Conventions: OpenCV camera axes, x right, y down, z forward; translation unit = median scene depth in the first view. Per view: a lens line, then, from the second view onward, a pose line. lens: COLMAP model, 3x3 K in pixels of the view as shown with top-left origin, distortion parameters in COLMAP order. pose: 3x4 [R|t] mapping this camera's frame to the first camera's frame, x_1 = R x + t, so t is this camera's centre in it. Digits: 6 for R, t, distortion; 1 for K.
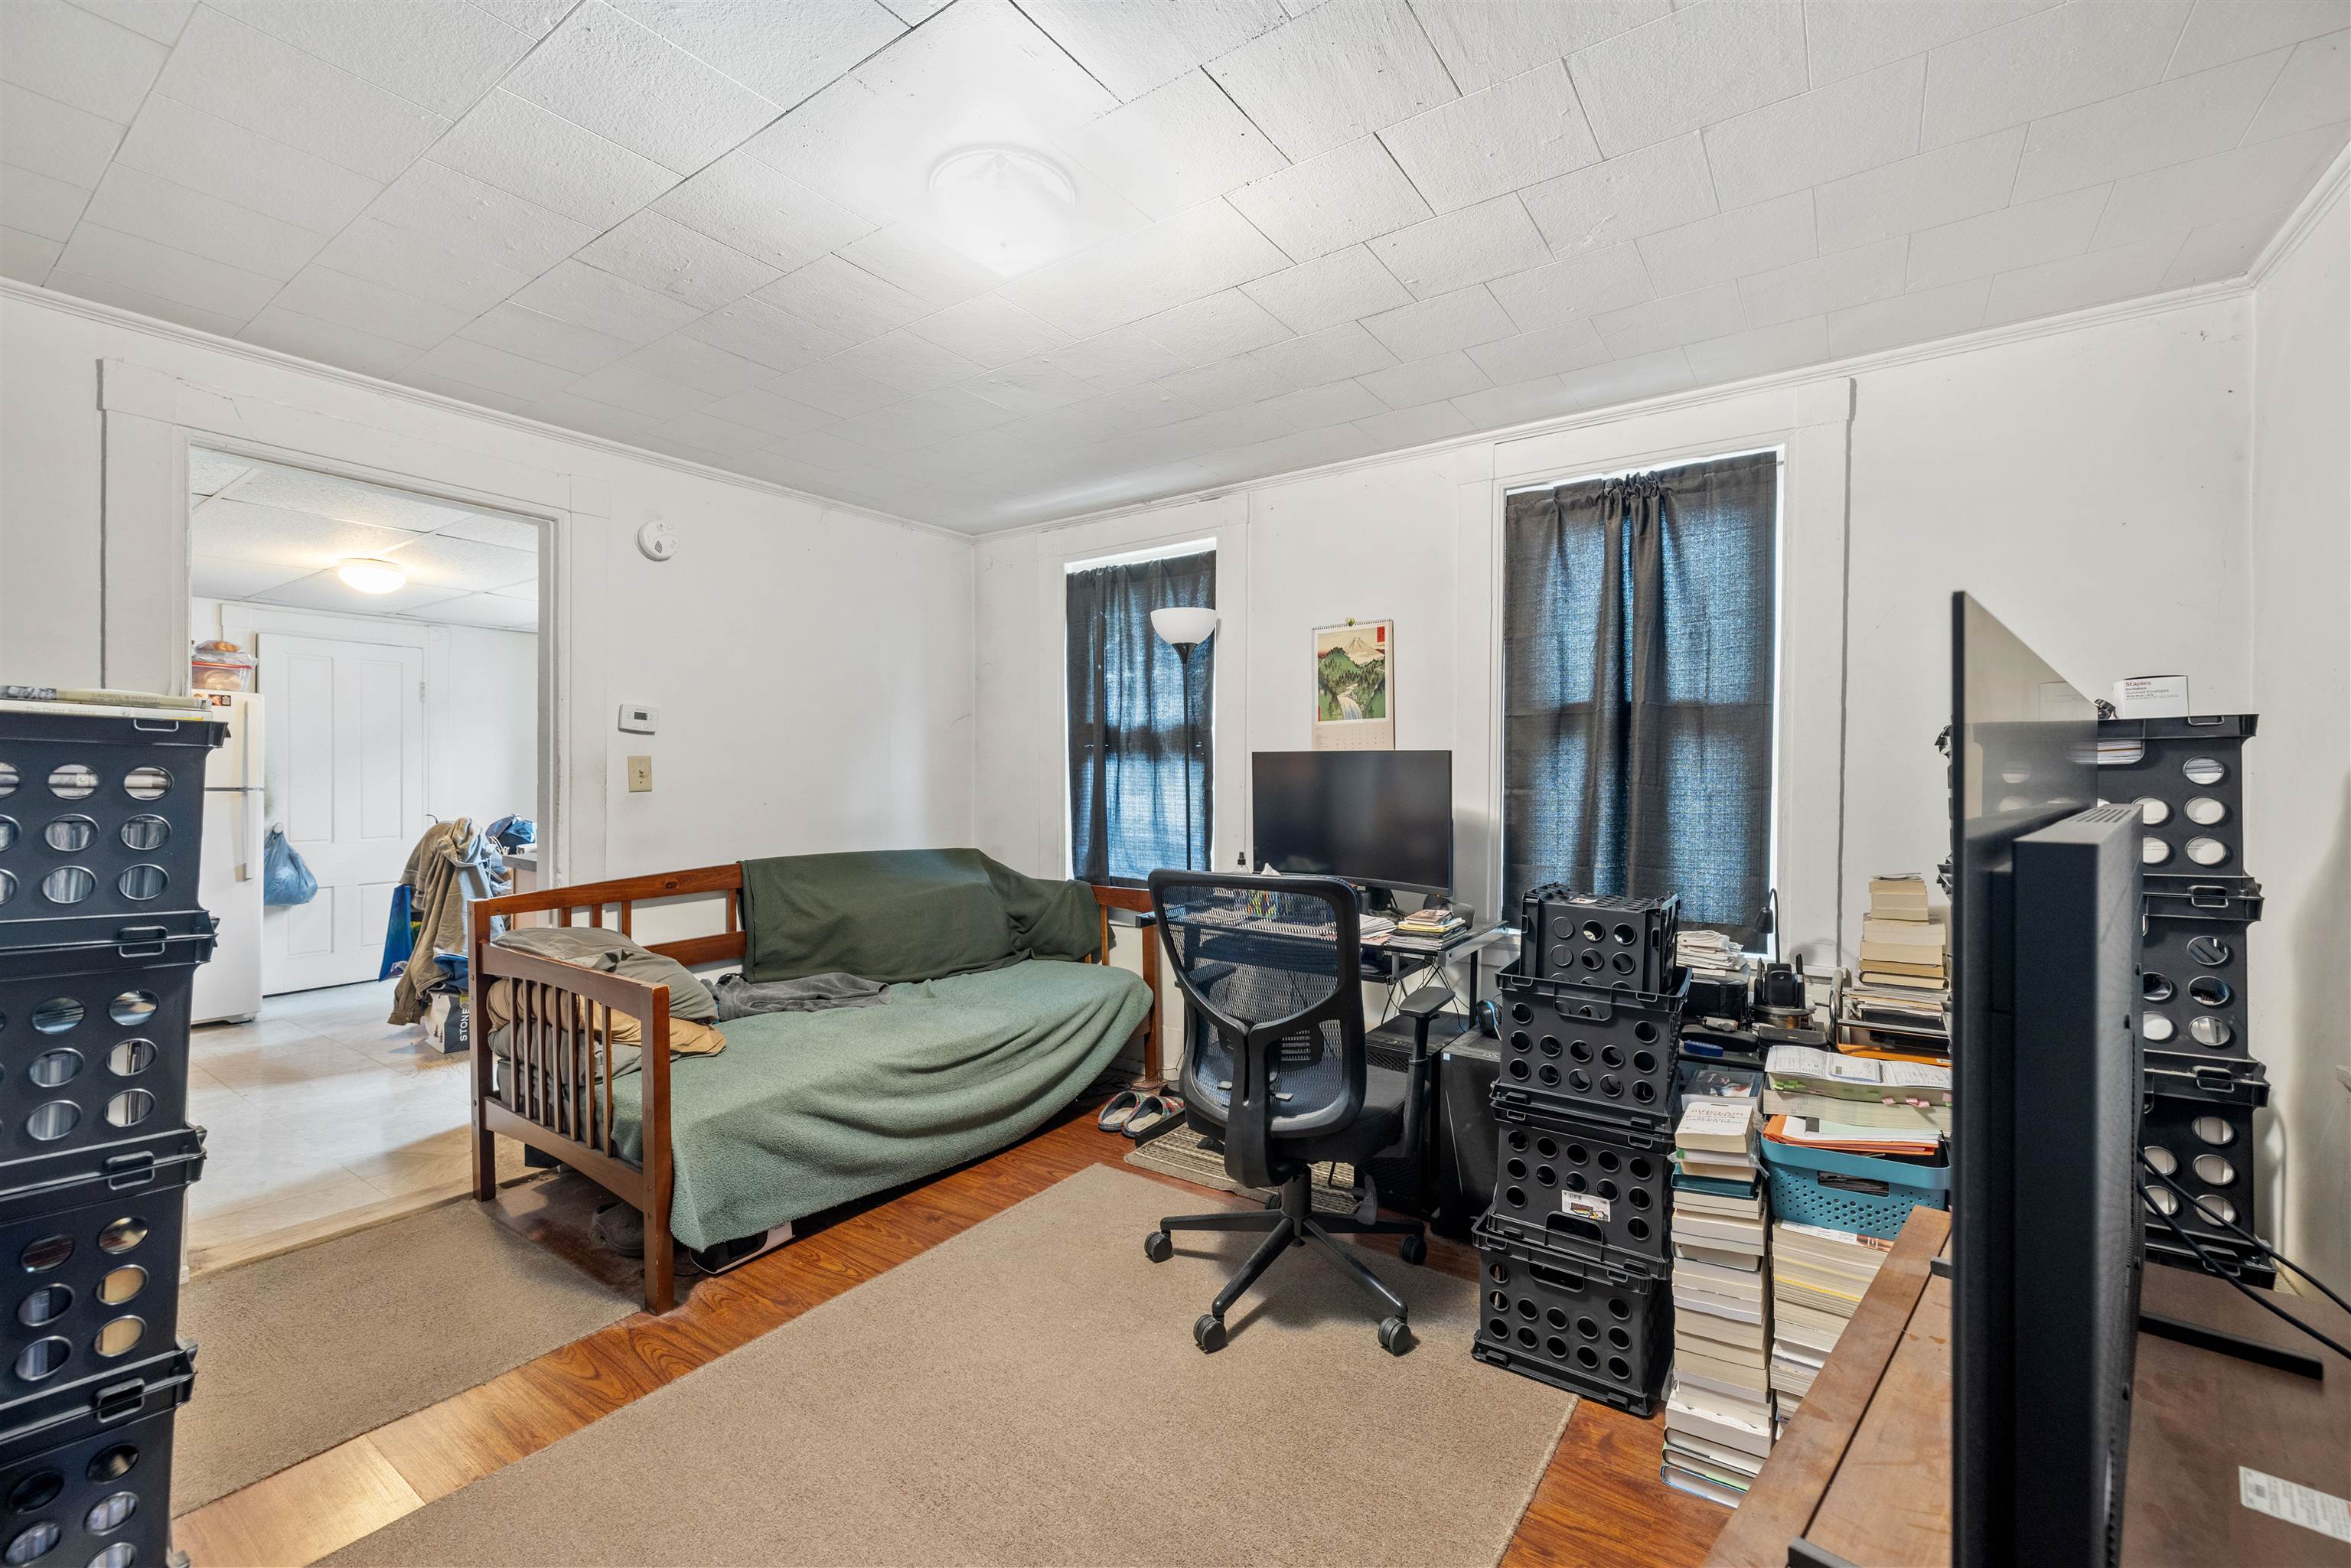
lens RADIAL K [[977.0, 0, 1173.7], [0, 977.0, 779.3], [0, 0, 1]] dist [0.003945, 0.000169]
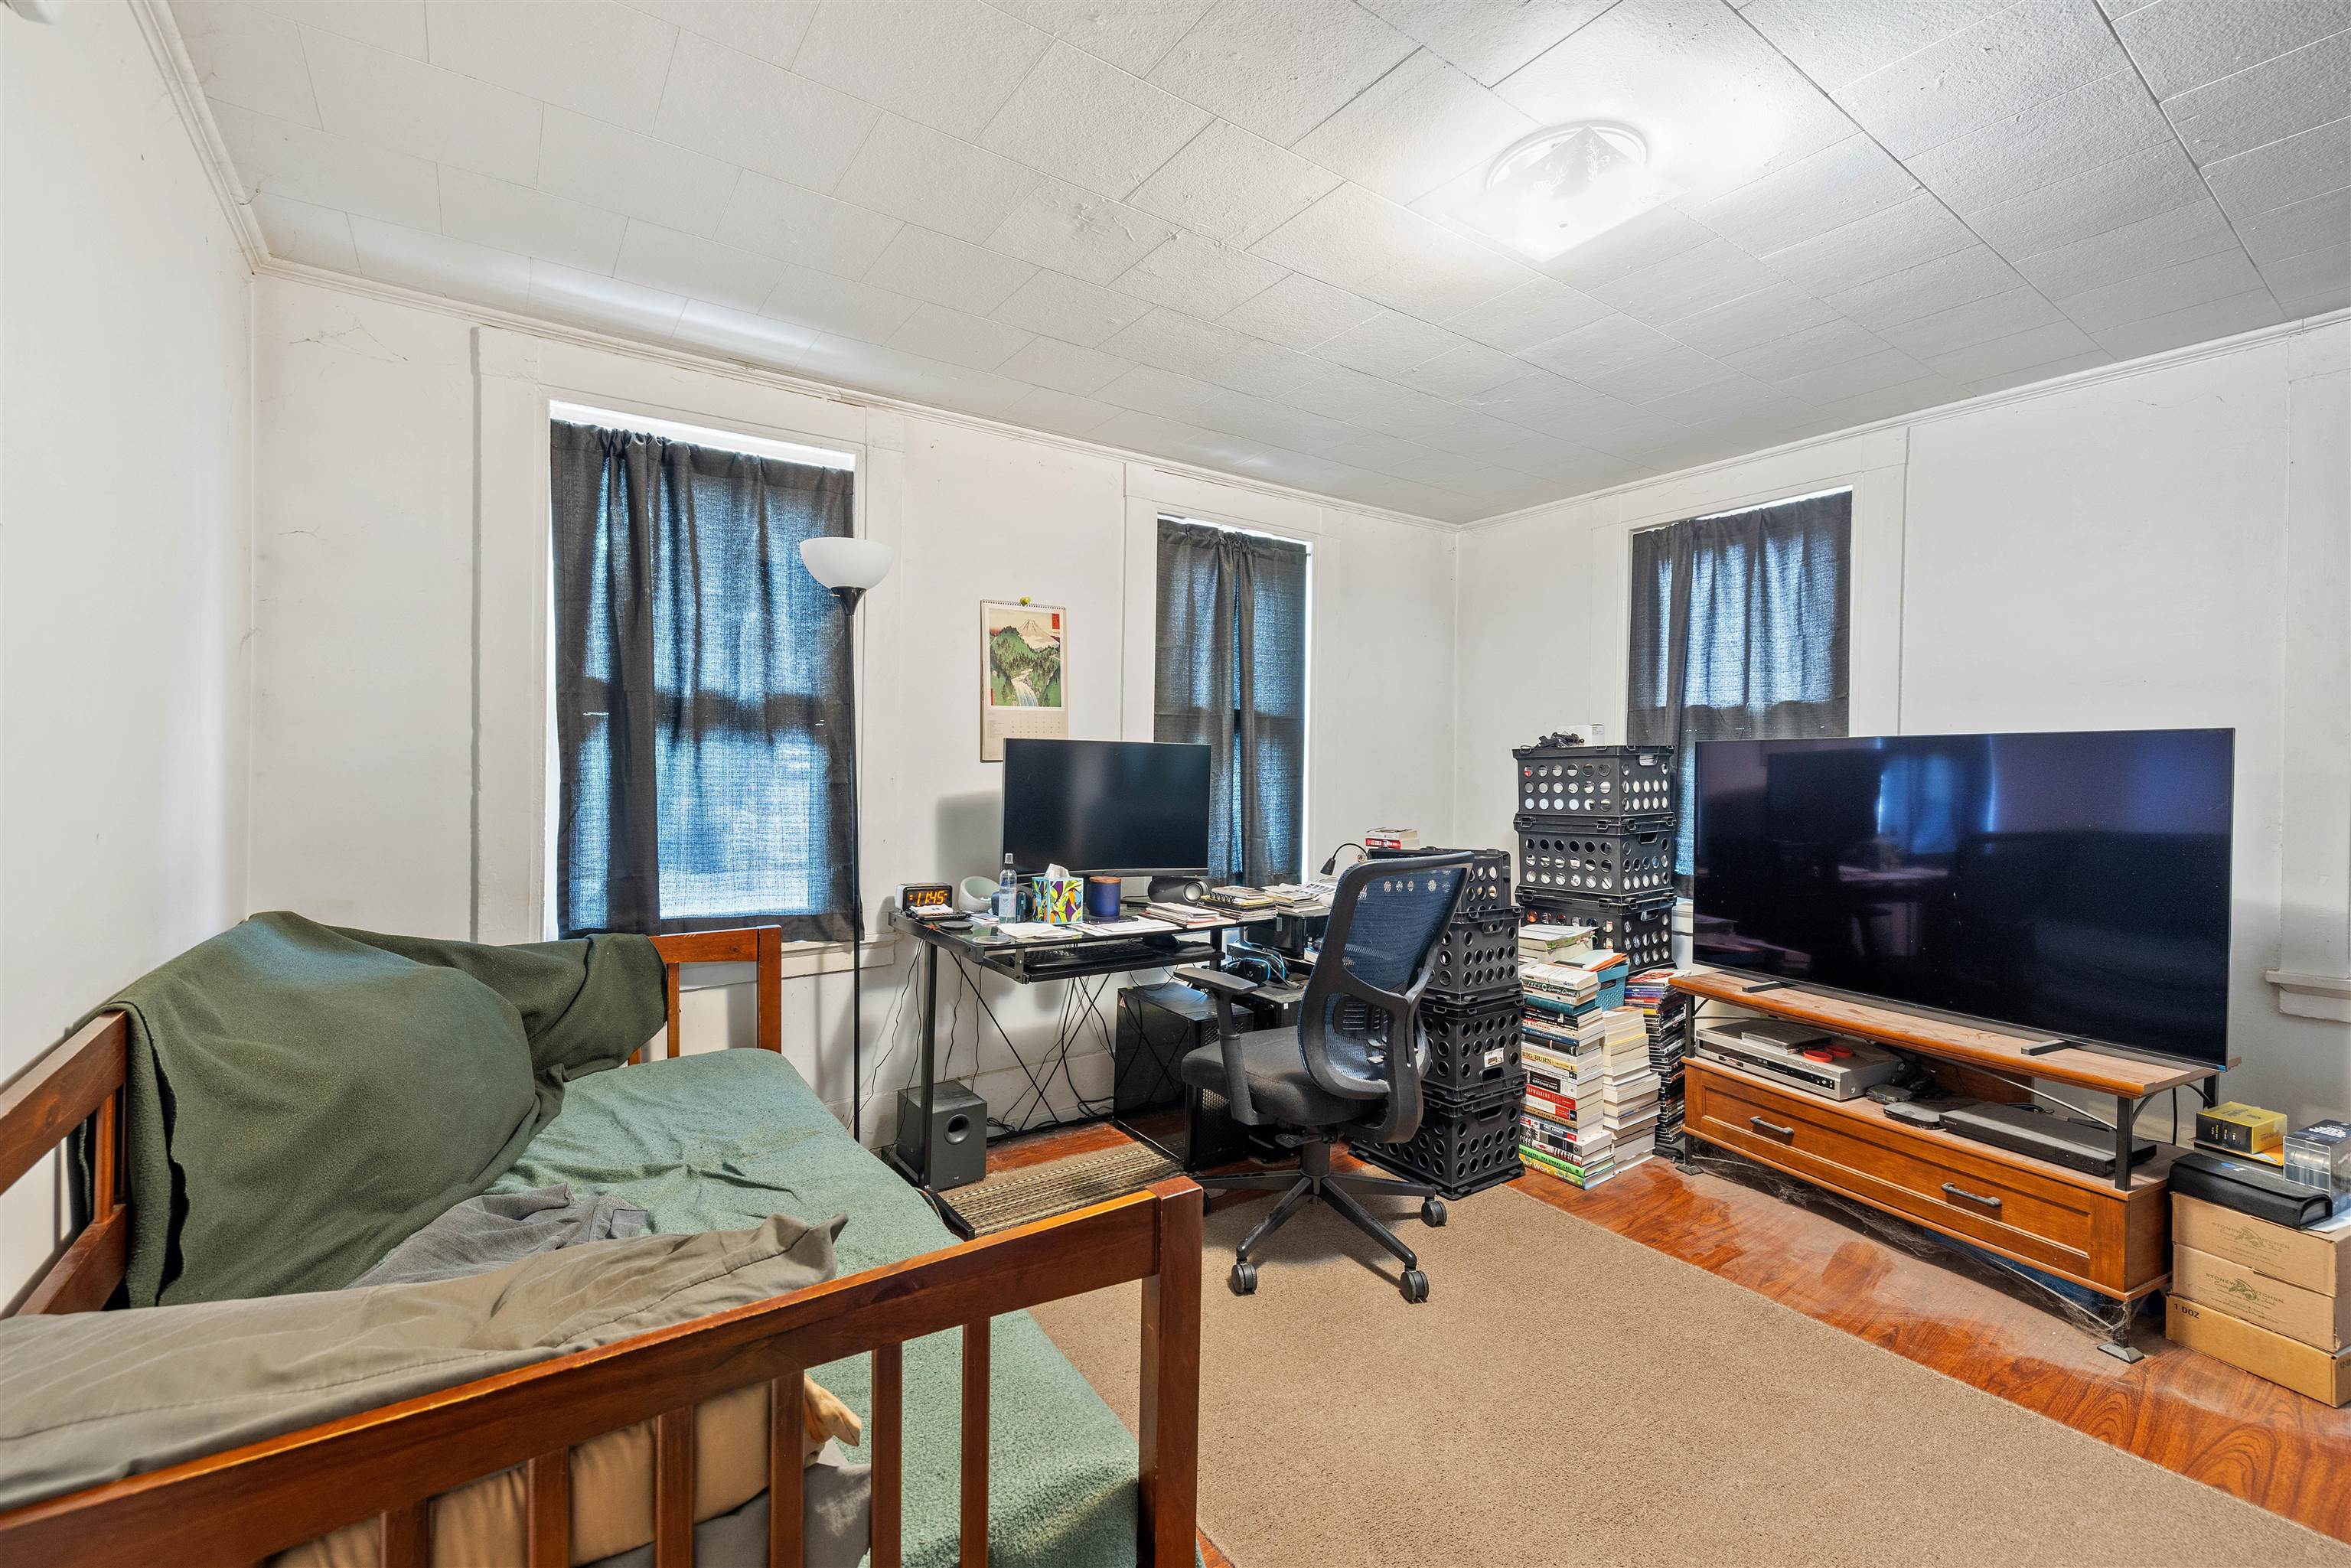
lens RADIAL K [[977.0, 0, 1181.0], [0, 977.0, 780.8], [0, 0, 1]] dist [0.003945, 0.000169]
pose [[0.341663, -0.011172, 0.939756, -0.589784], [-0.004880, 0.999895, 0.013661, -0.002679], [-0.939810, -0.009253, 0.341572, 0.486346]]
